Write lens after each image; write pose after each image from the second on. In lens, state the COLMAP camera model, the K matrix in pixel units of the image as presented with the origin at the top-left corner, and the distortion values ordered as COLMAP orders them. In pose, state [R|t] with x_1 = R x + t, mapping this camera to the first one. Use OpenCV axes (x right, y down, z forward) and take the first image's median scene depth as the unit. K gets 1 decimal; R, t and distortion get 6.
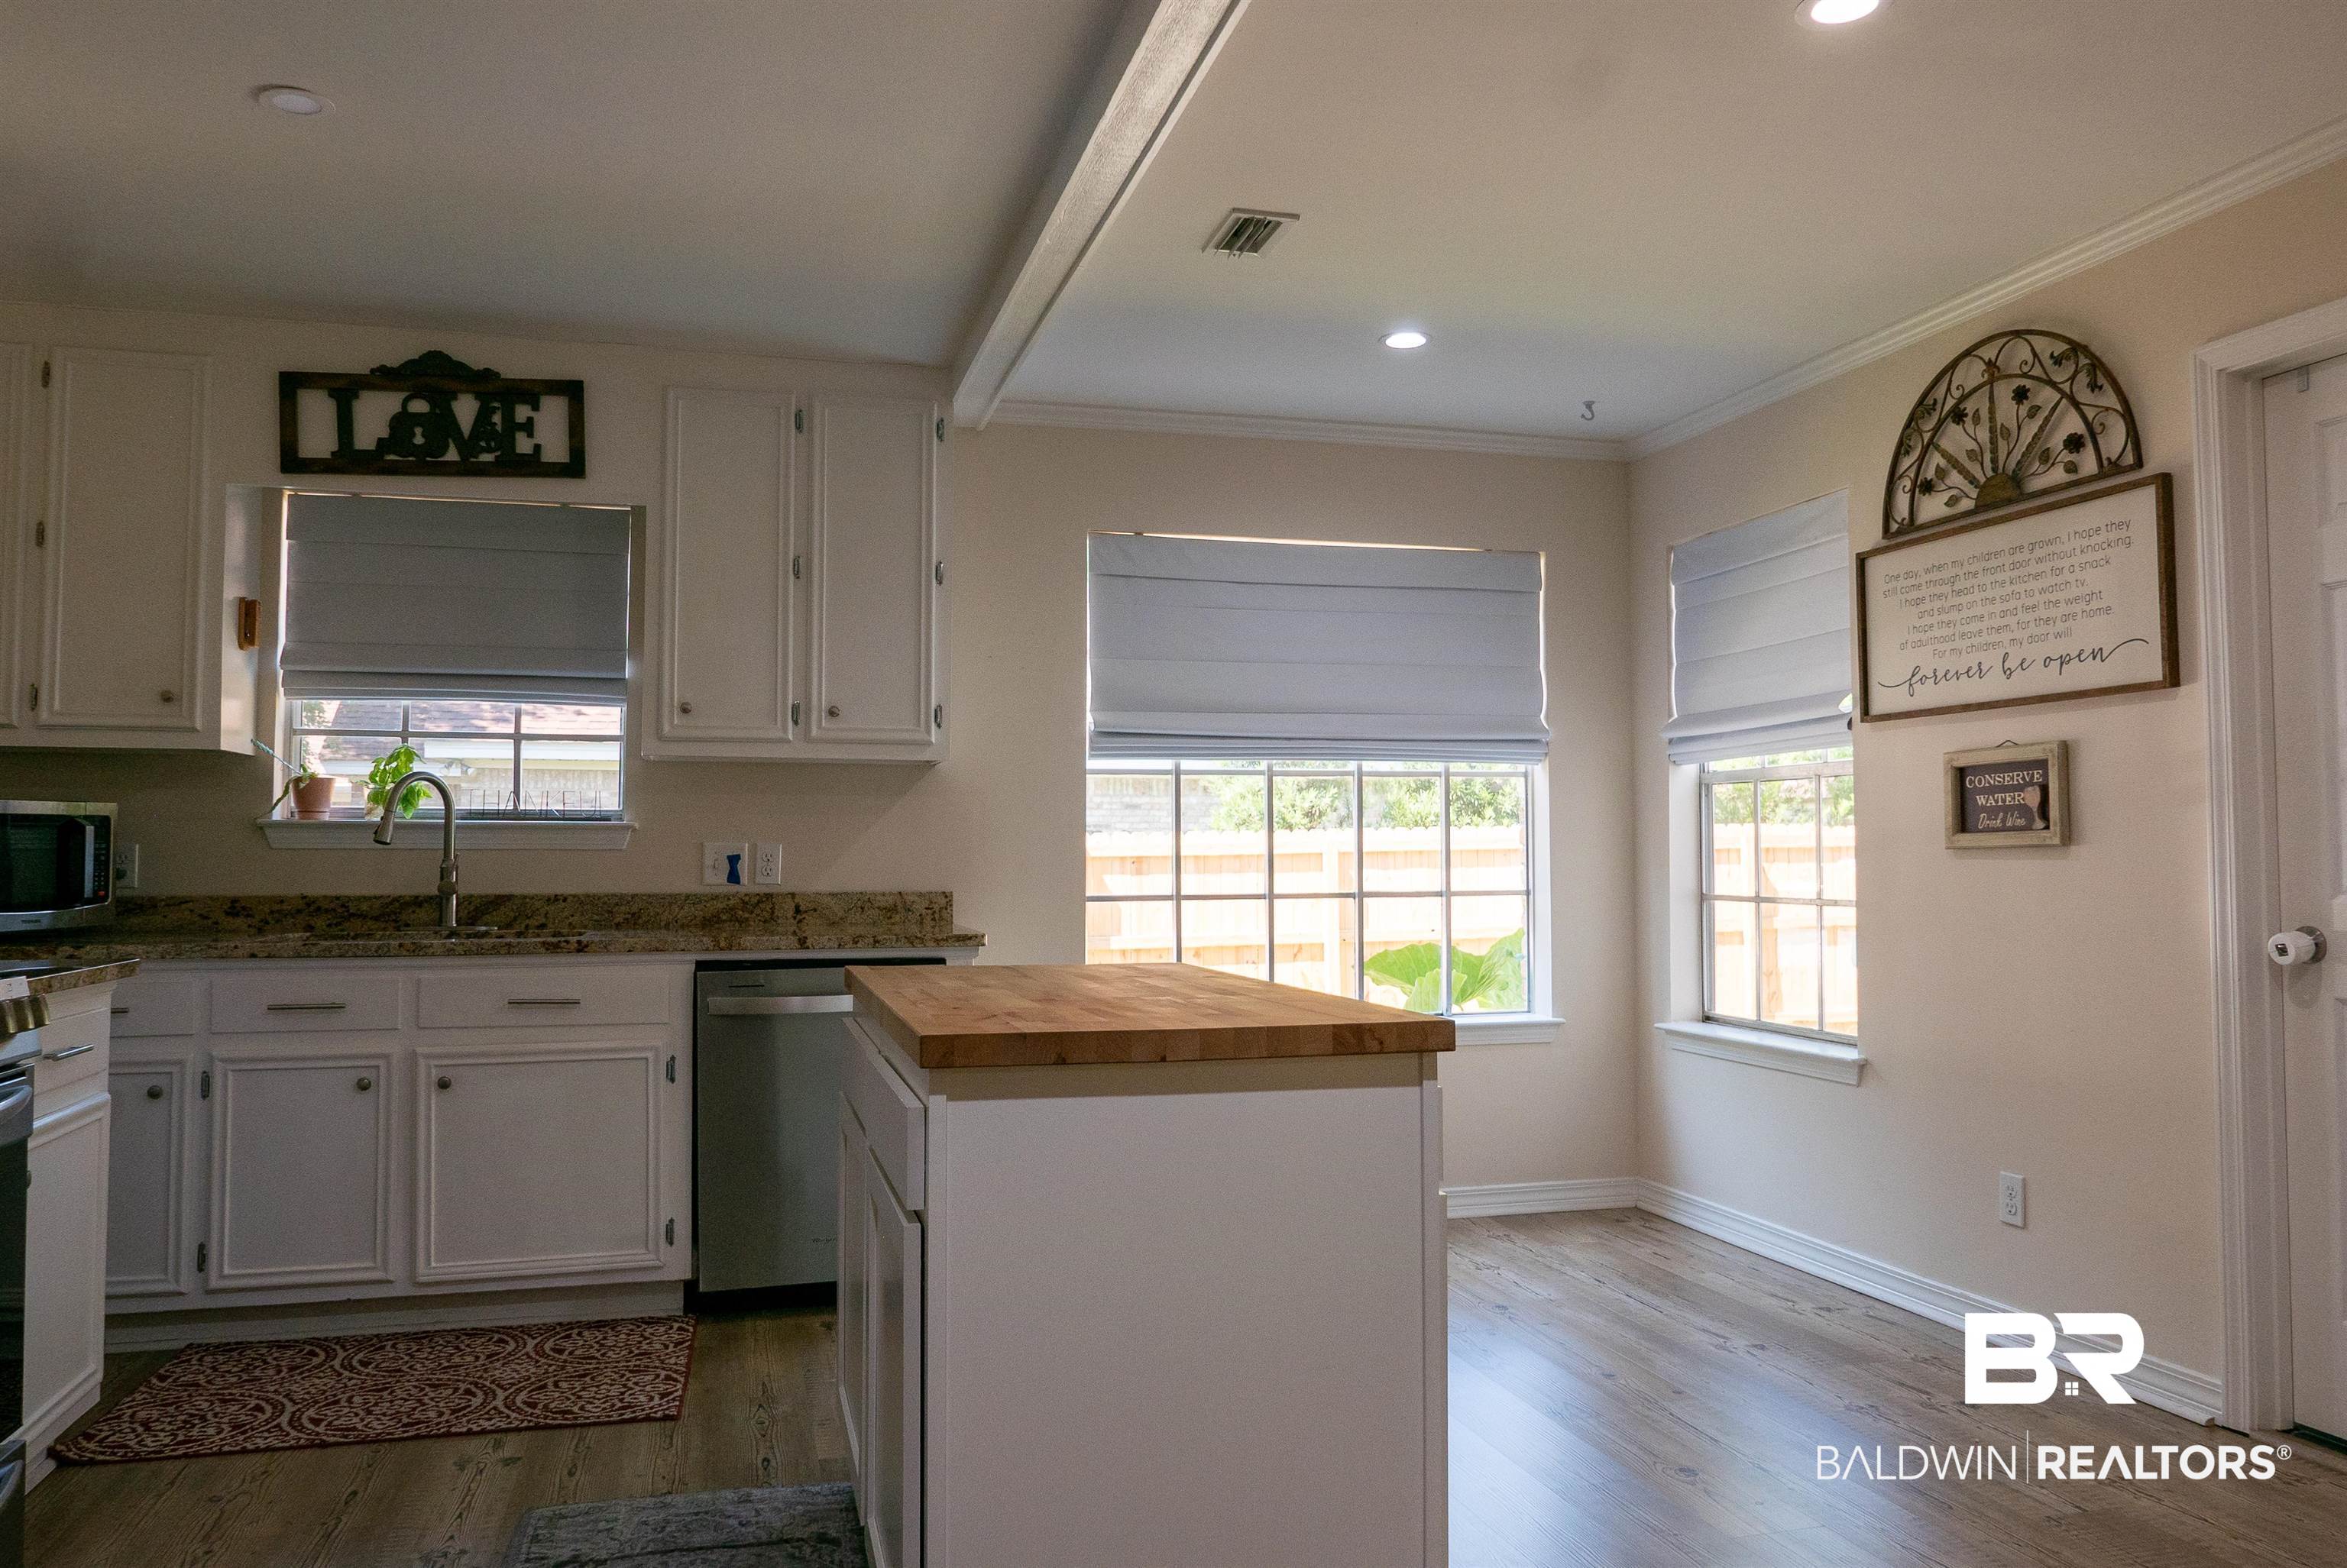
lens RADIAL K [[1683.4, 0, 1173.5], [0, 1683.4, 784.0], [0, 0, 1]] dist [-0.024497, 0.012371]
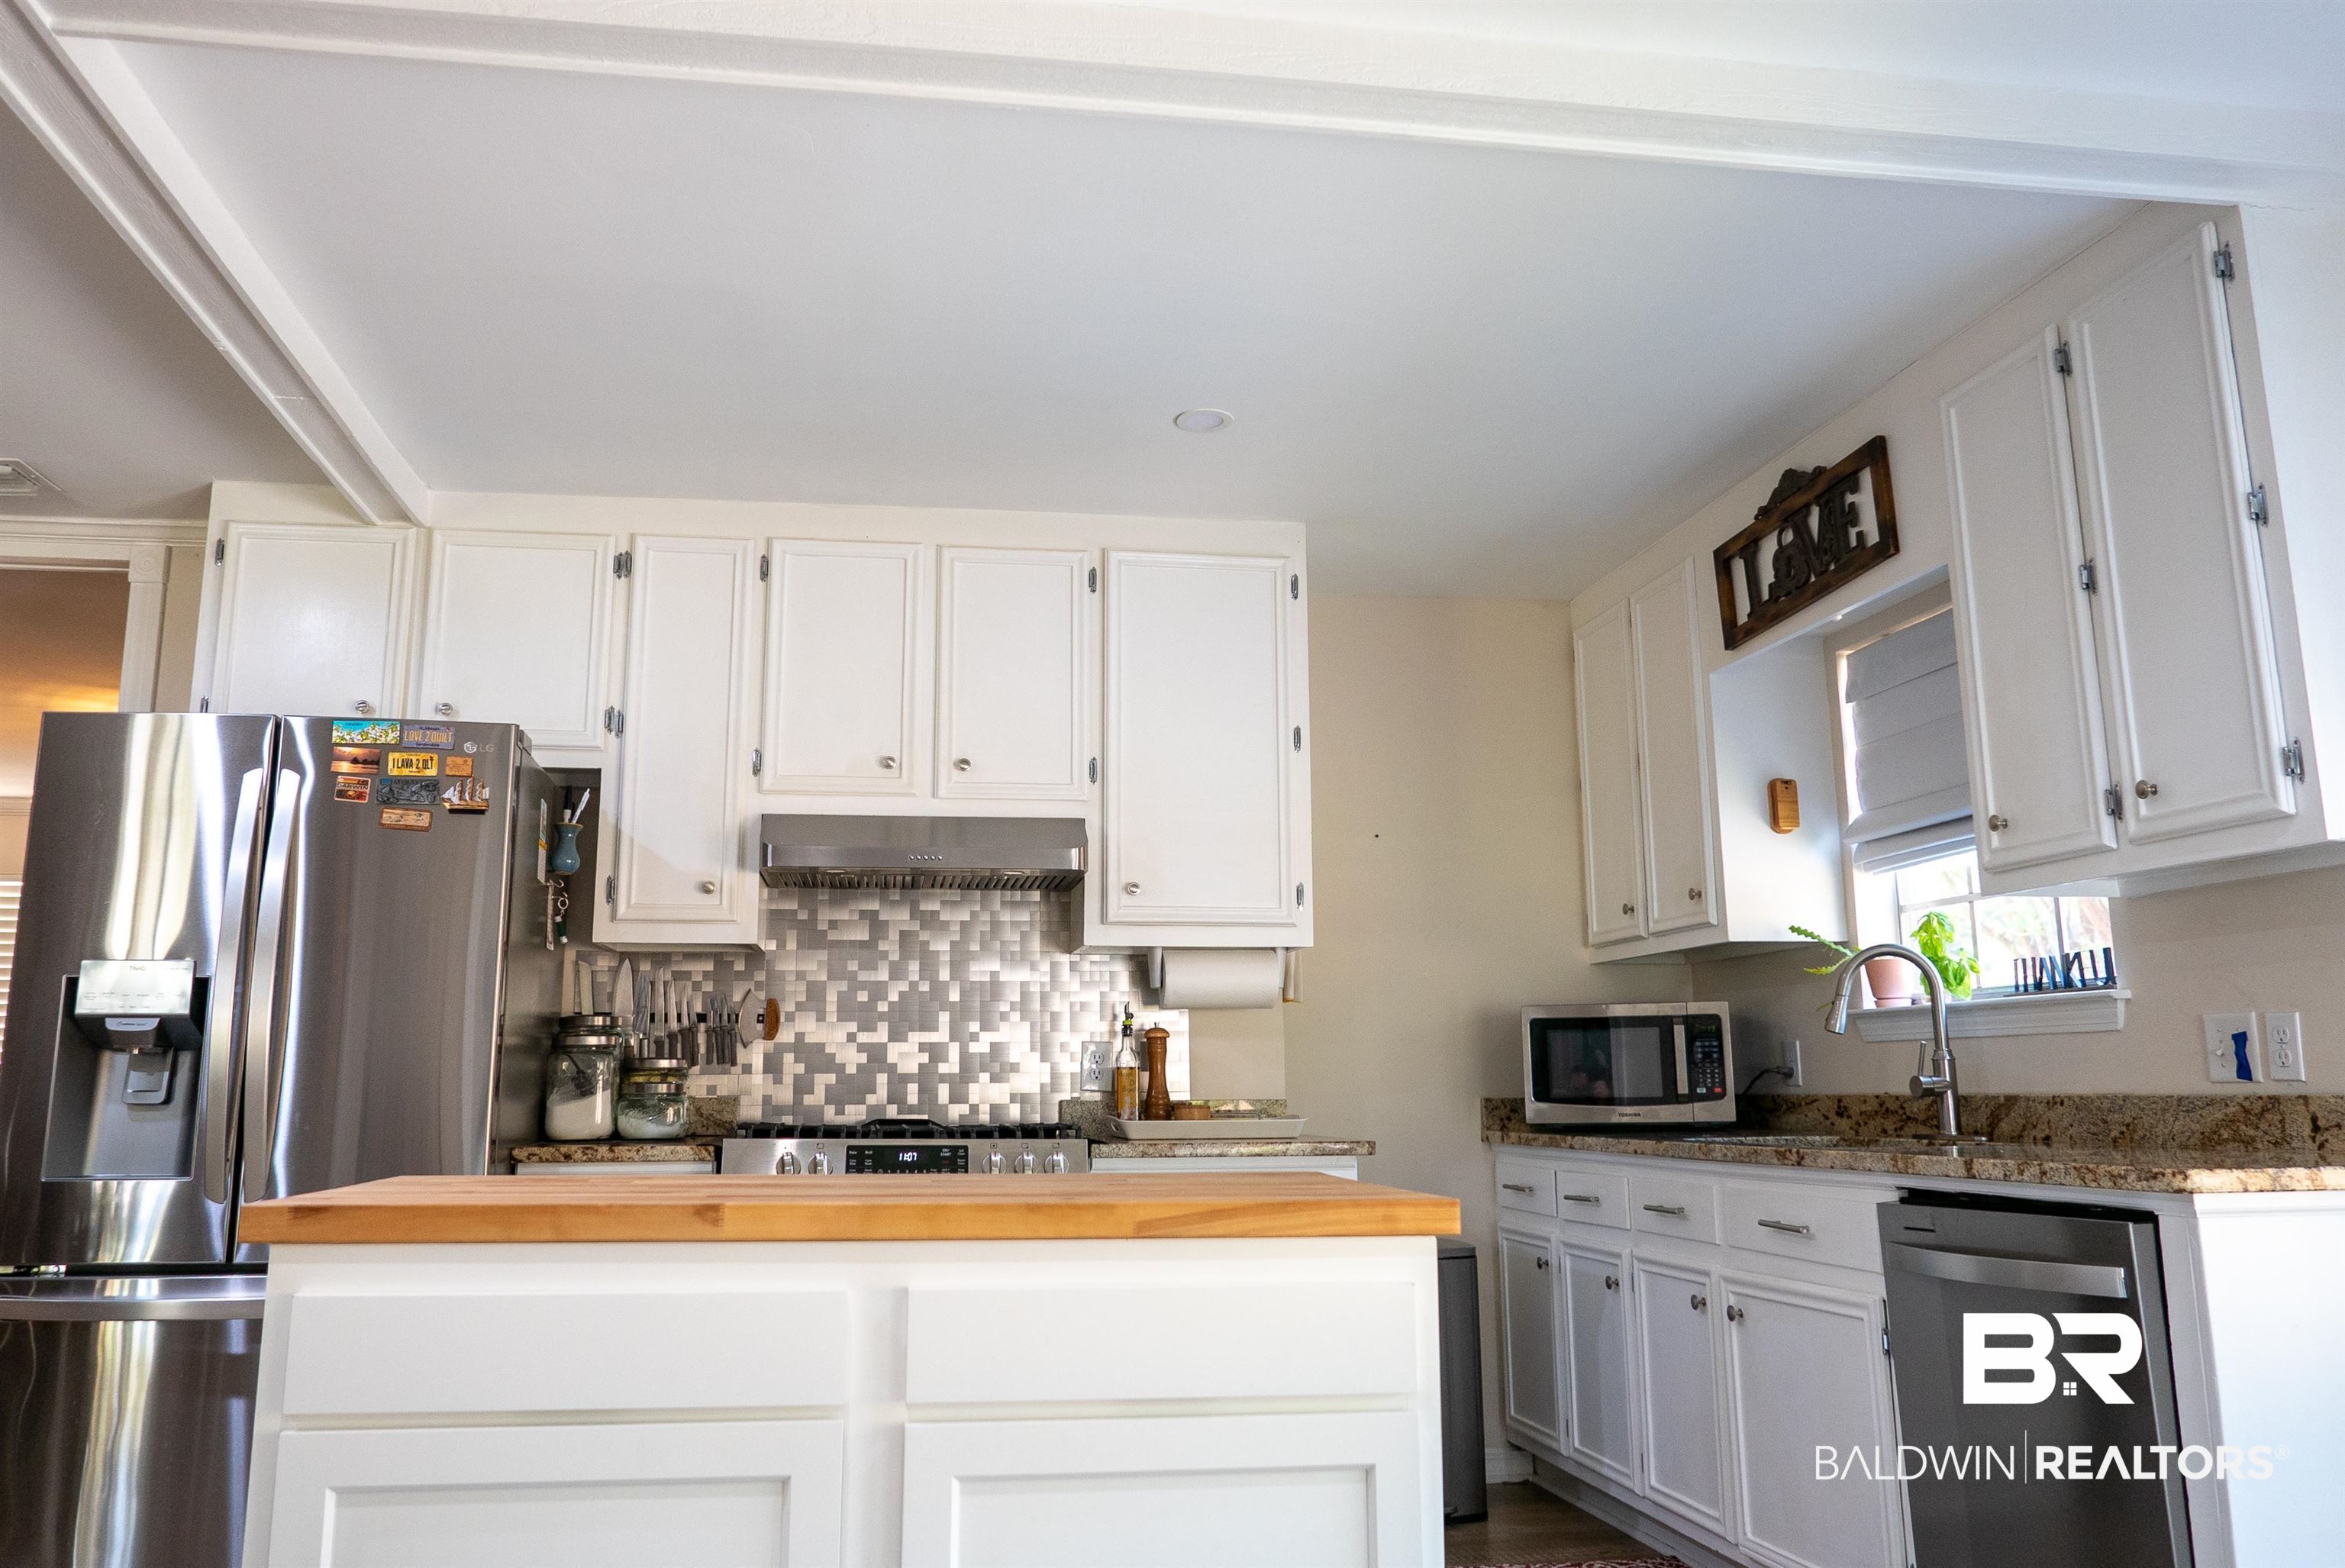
lens RADIAL K [[1682.2, 0, 1172.5], [0, 1682.2, 784.0], [0, 0, 1]] dist [-0.024497, 0.012371]
pose [[-0.059217, -0.177603, -0.982319, 0.407641], [0.042180, 0.982722, -0.180219, 0.049227], [0.997354, -0.052106, -0.050702, 0.684705]]
